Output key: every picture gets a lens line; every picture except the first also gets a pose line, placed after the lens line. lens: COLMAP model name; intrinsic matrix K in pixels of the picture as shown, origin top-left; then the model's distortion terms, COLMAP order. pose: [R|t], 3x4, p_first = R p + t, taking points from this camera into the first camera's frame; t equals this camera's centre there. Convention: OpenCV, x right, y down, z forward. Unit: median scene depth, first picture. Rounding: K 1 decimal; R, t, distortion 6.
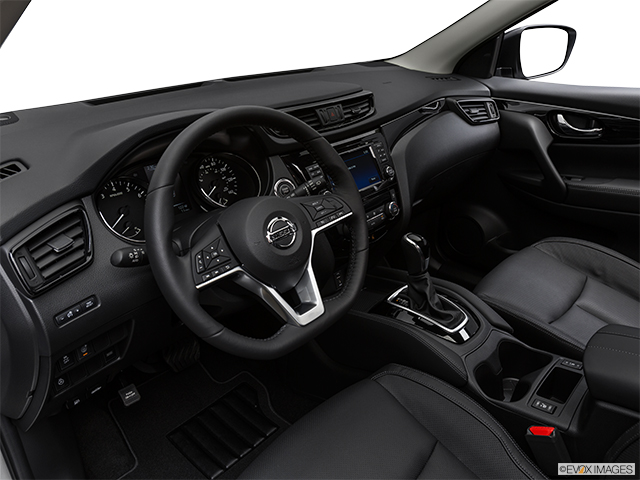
lens RADIAL K [[483.6, 0, 289.4], [0, 483.6, 230.8], [0, 0, 1]] dist [-0.095202, 0.047724]
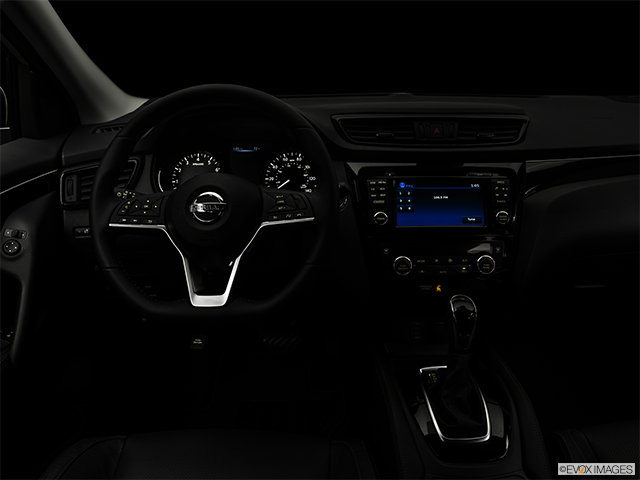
lens RADIAL K [[483.6, 0, 313.4], [0, 483.6, 239.3], [0, 0, 1]] dist [-0.095202, 0.047724]
pose [[0.685482, 0.269946, -0.676198, 0.599375], [-0.319267, 0.946122, 0.054052, -0.044168], [0.654357, 0.178837, 0.734734, 0.305999]]
